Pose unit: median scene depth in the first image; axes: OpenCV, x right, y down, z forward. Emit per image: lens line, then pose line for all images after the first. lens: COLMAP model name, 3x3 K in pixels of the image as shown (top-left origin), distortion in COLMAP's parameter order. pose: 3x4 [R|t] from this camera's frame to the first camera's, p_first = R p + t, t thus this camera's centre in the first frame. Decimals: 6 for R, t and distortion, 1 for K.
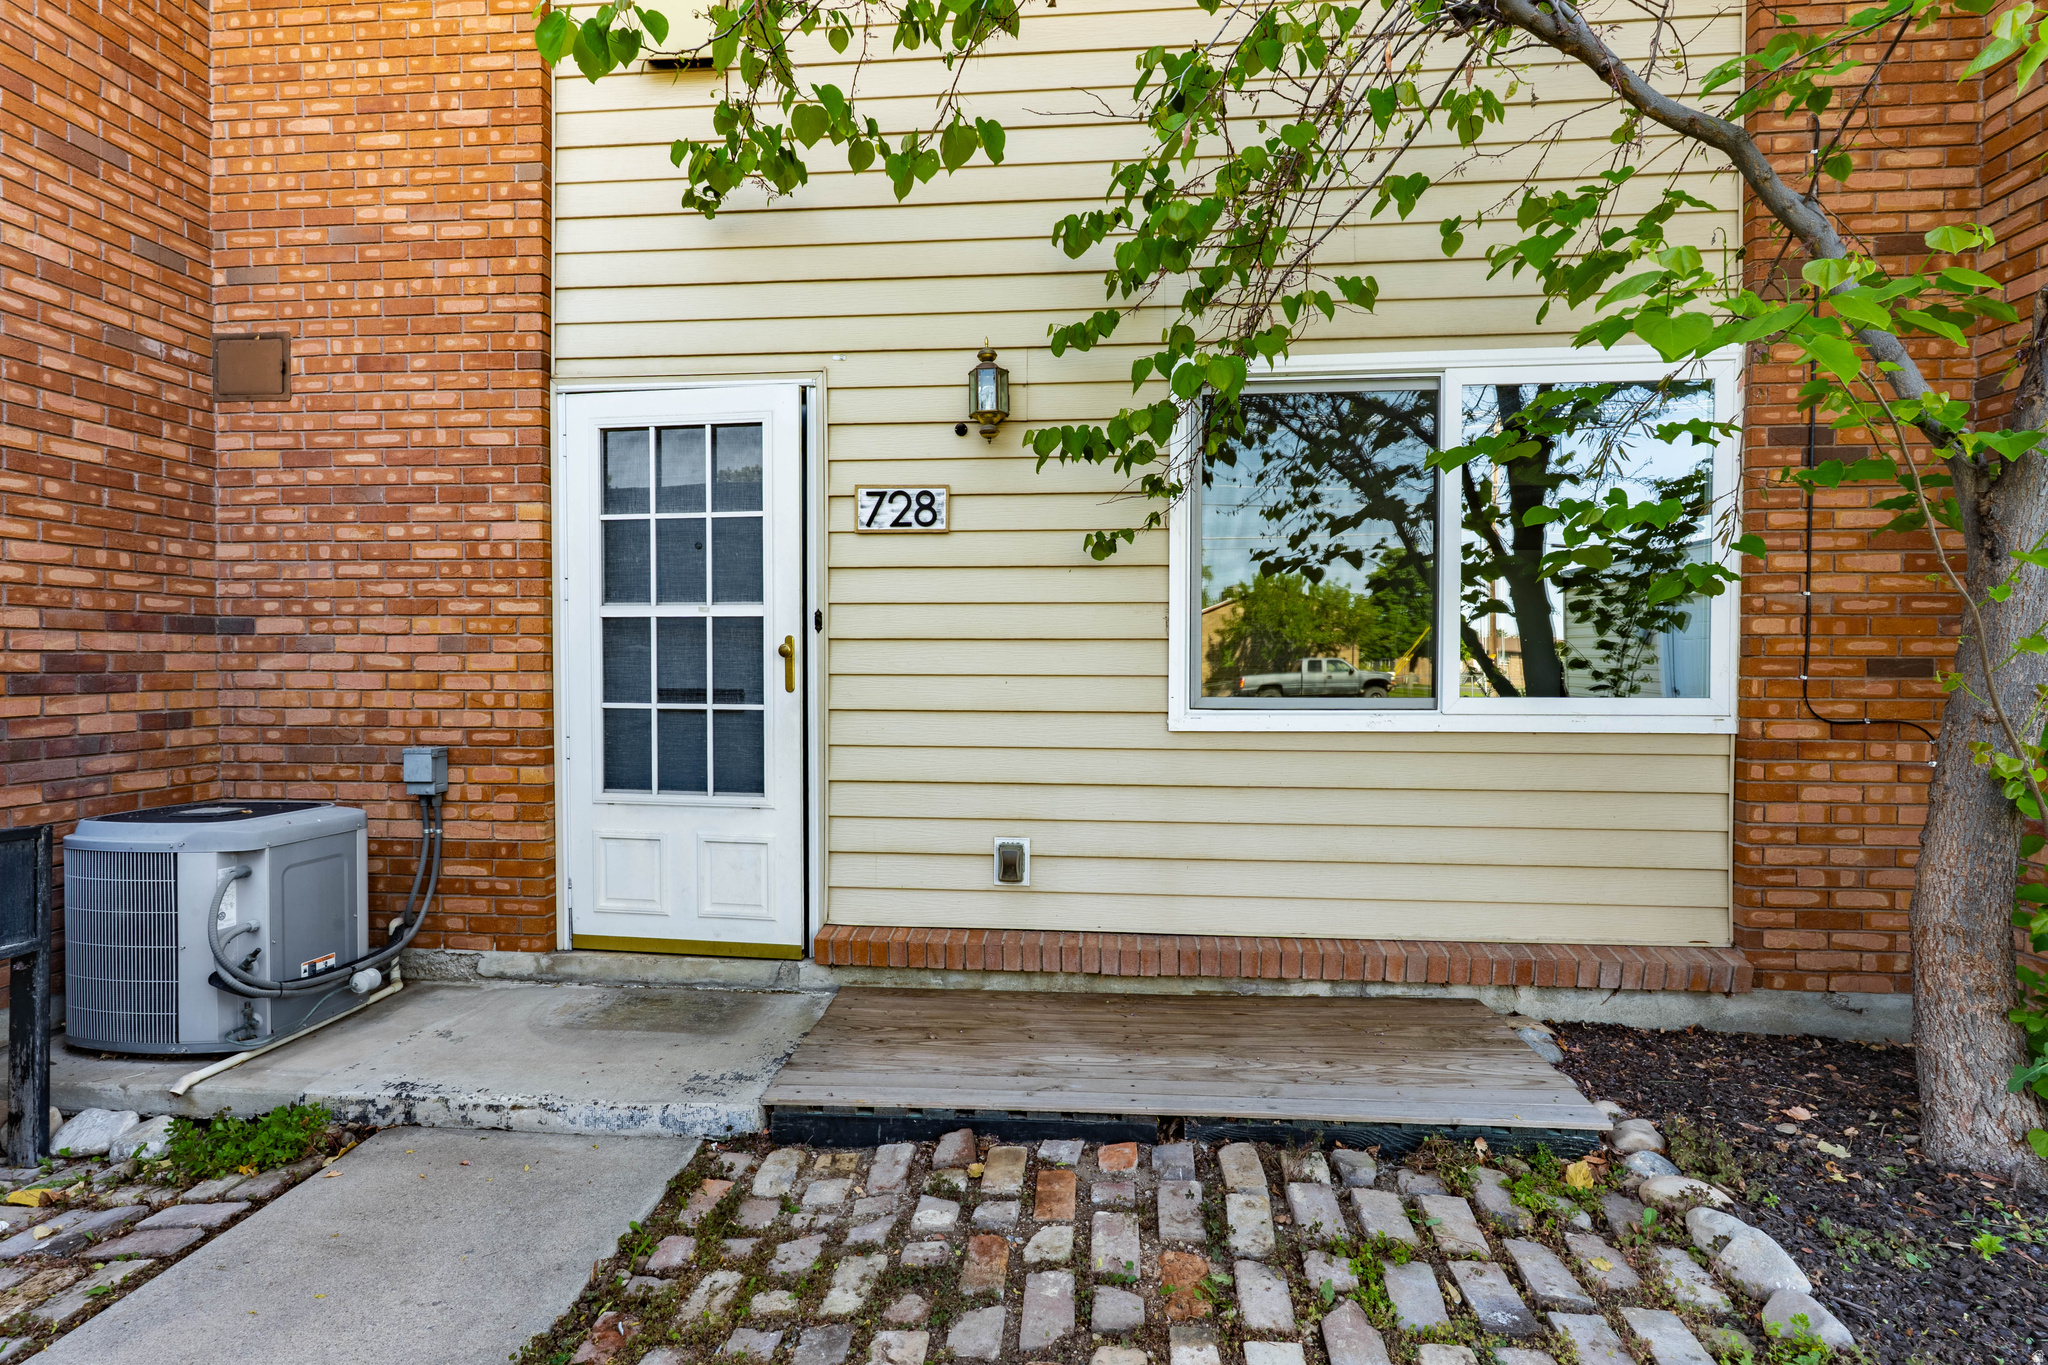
lens RADIAL K [[990.2, 0, 1002.8], [0, 990.2, 681.2], [0, 0, 1]] dist [-0.000215, -0.001444]
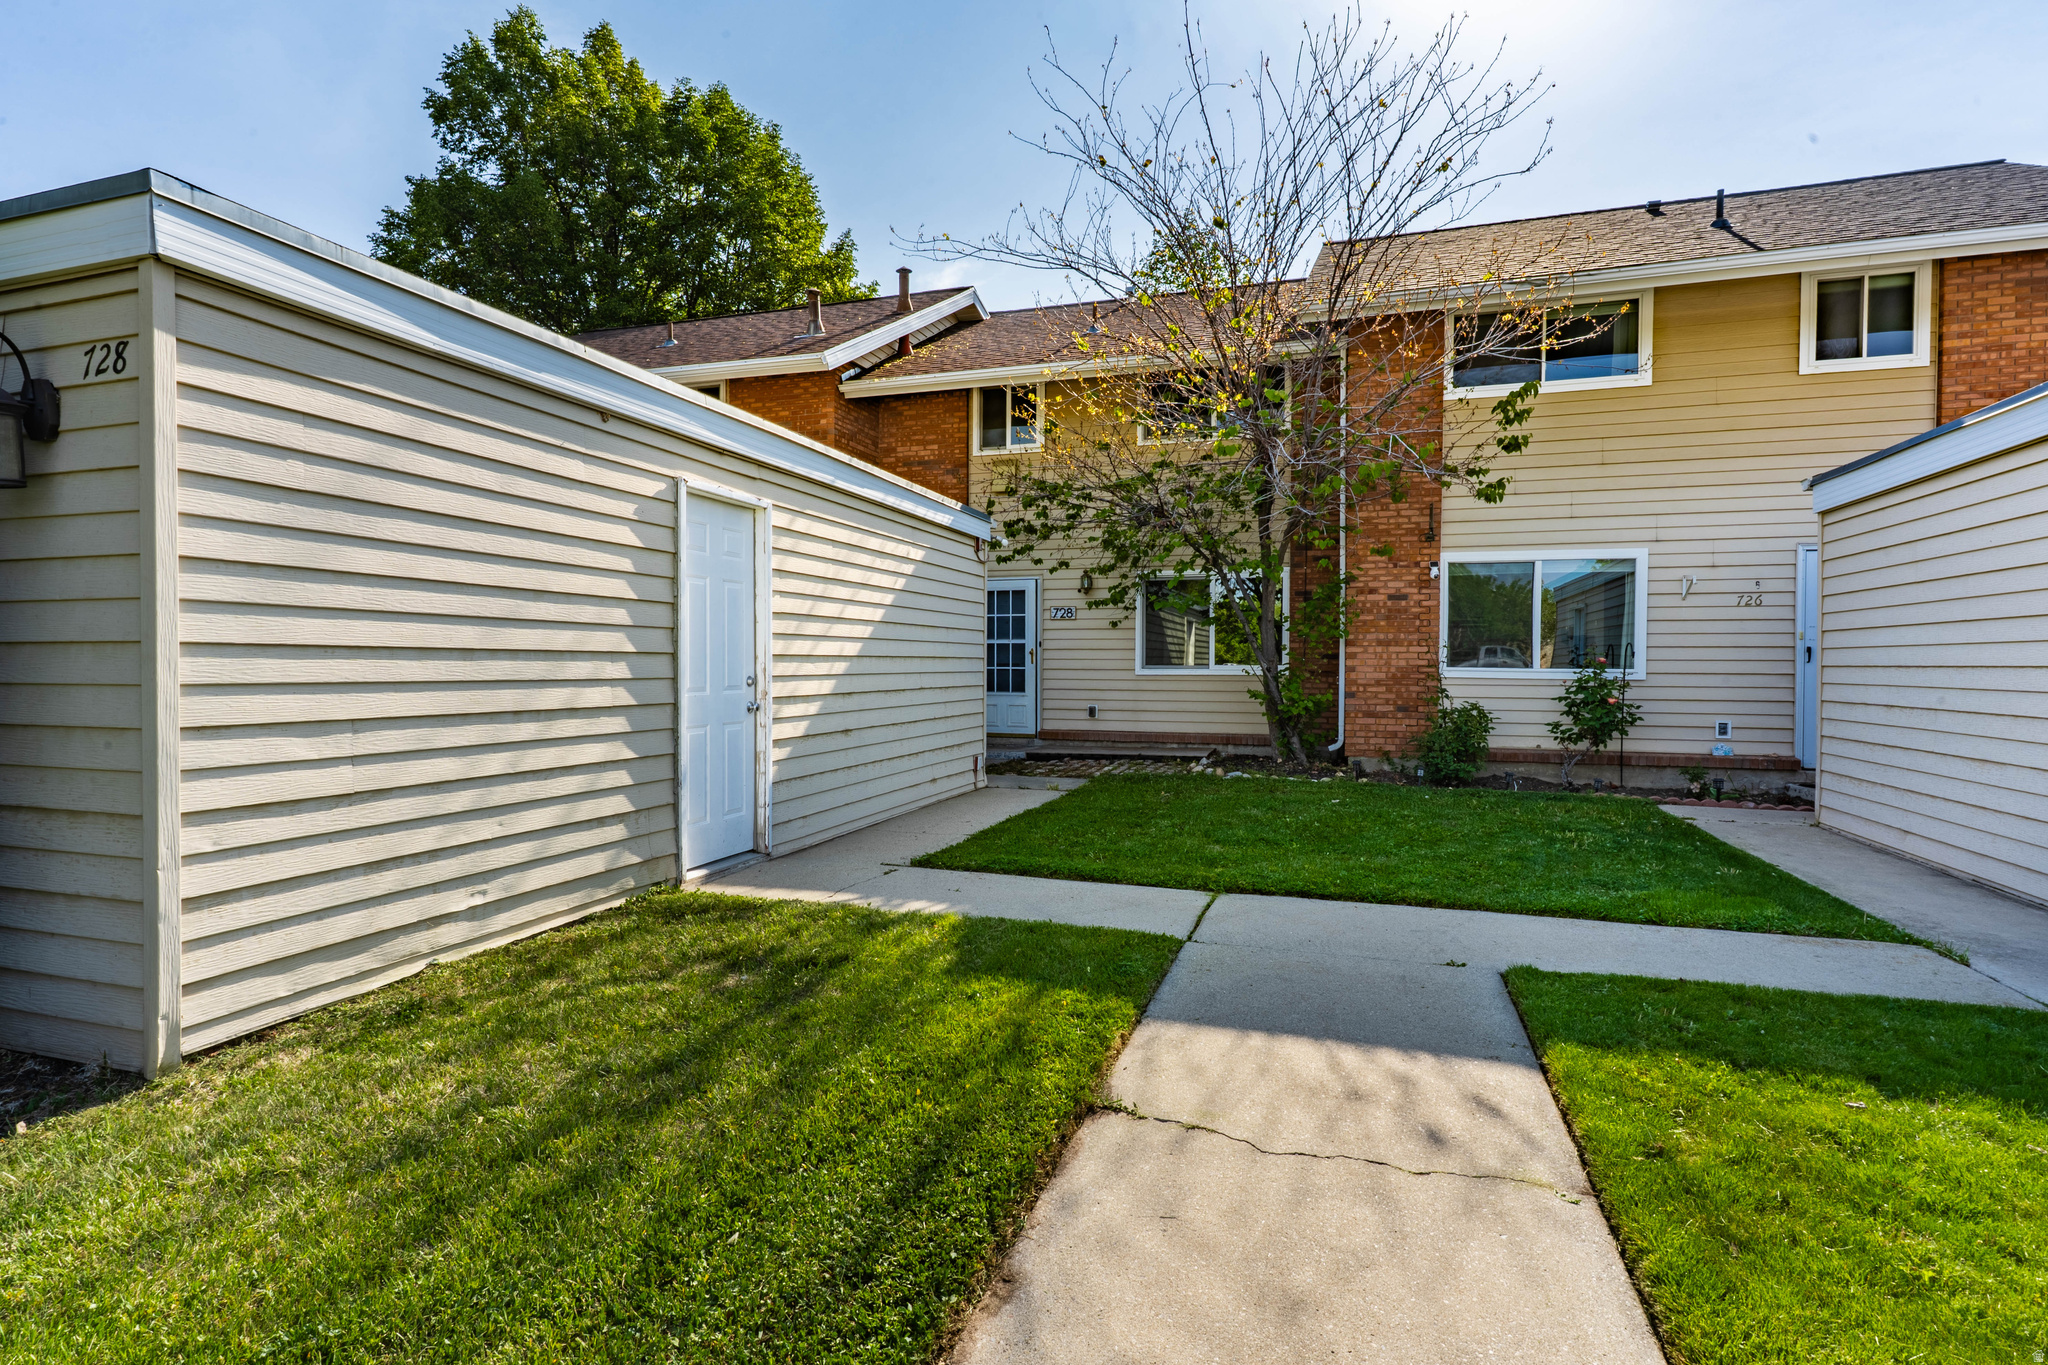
lens RADIAL K [[990.2, 0, 1074.6], [0, 990.2, 677.9], [0, 0, 1]] dist [-0.000215, -0.001444]
pose [[0.979671, 0.003667, -0.200576, 0.656539], [-0.004577, 0.999981, -0.004073, 0.075388], [0.200557, 0.004908, 0.979670, -2.494609]]
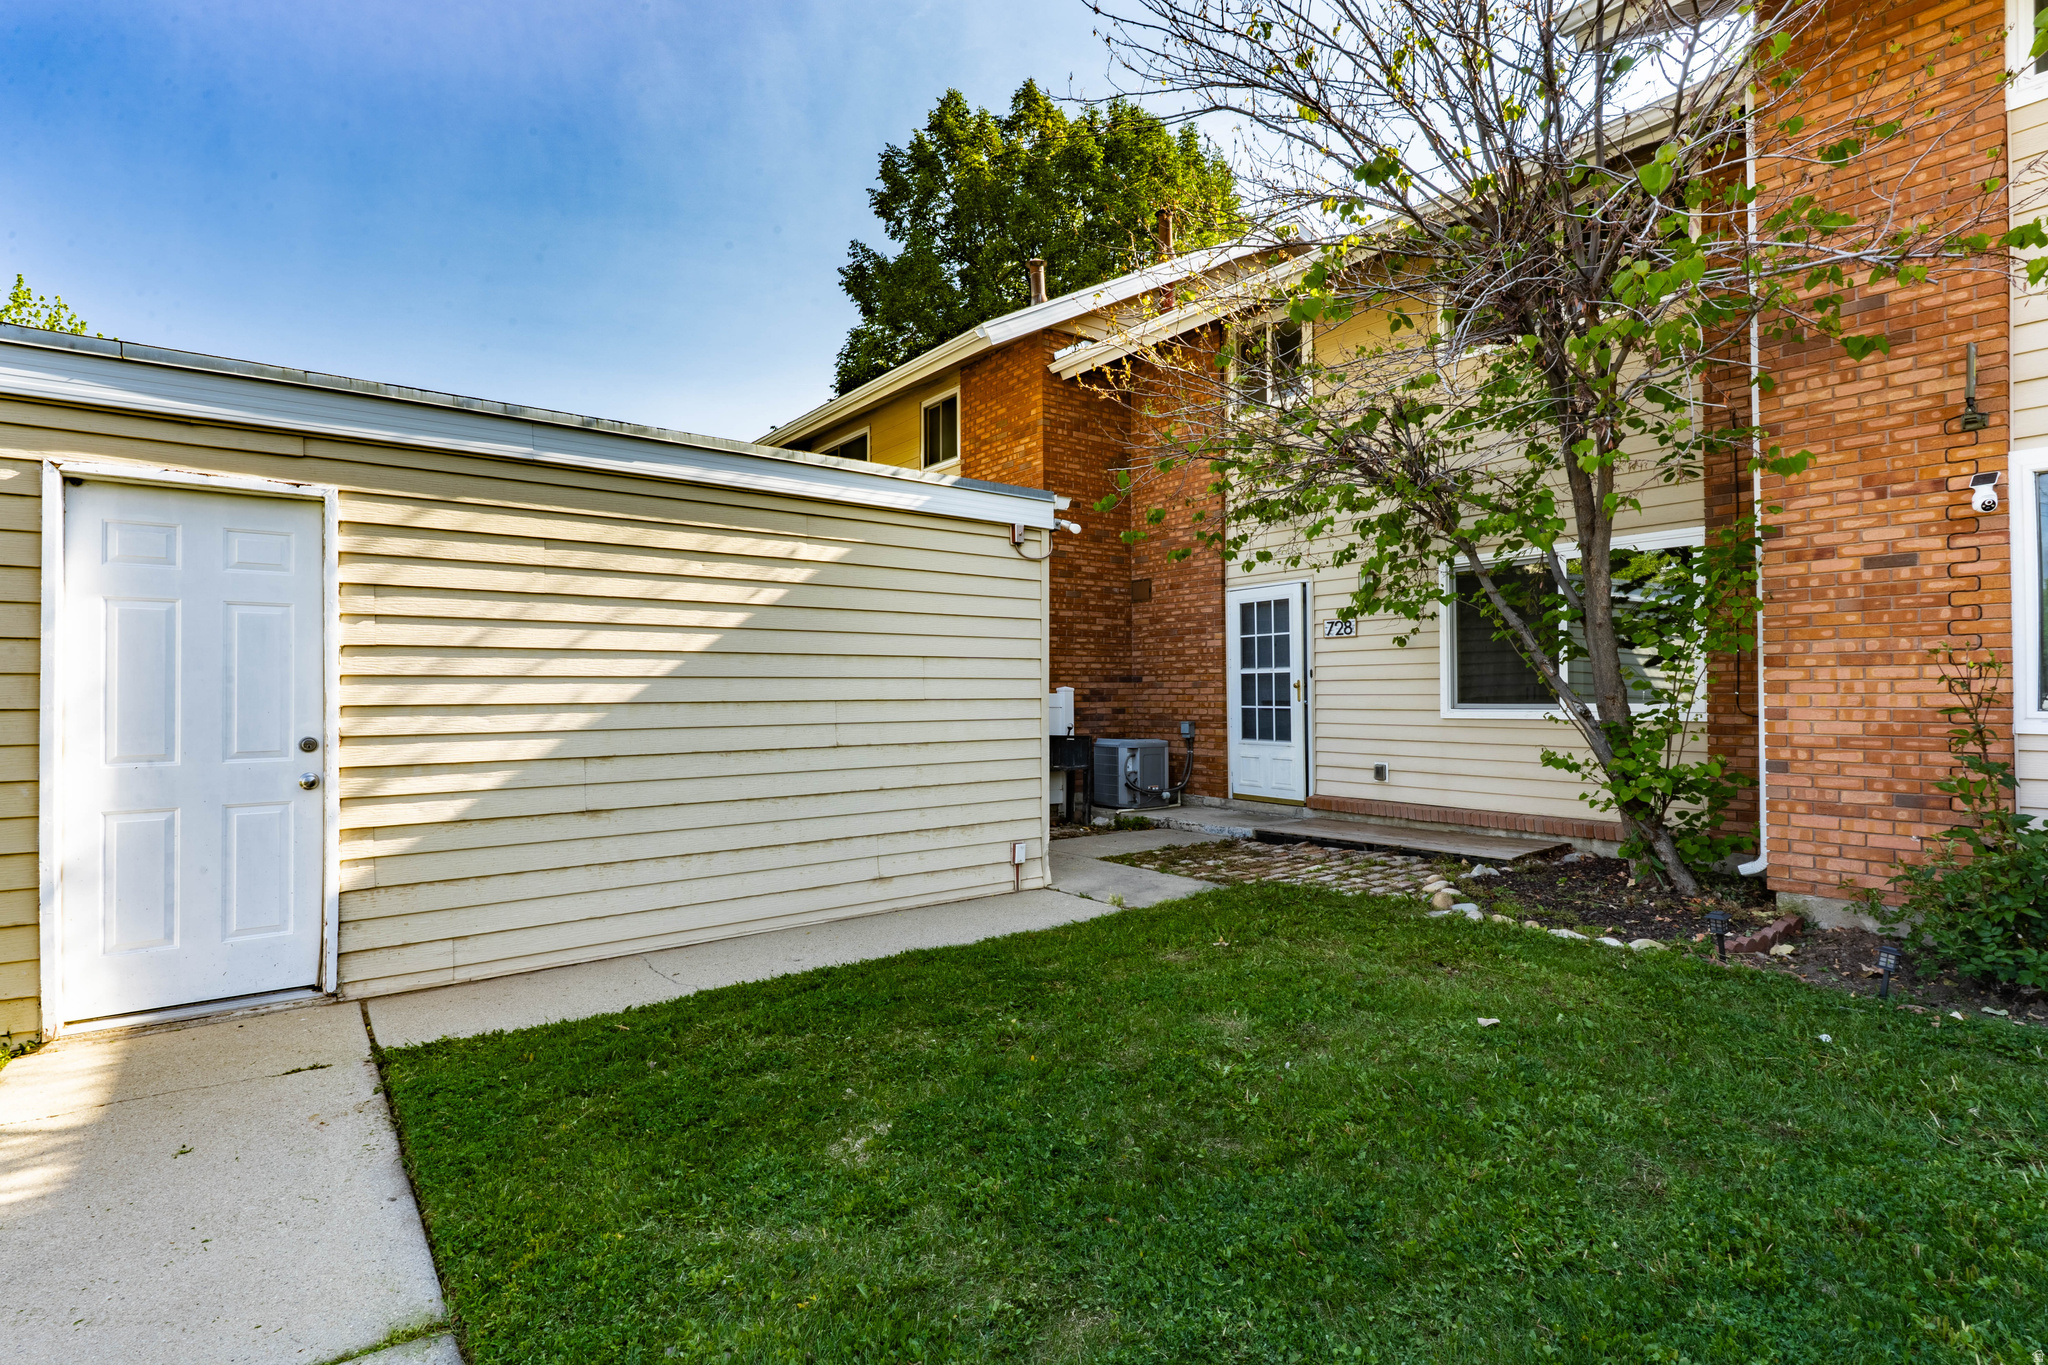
lens RADIAL K [[990.2, 0, 1030.9], [0, 990.2, 681.7], [0, 0, 1]] dist [-0.000215, -0.001444]
pose [[0.680393, -0.015288, -0.732688, 1.185898], [-0.006200, 0.999627, -0.026615, 0.031845], [0.732821, 0.022651, 0.680044, -1.252480]]
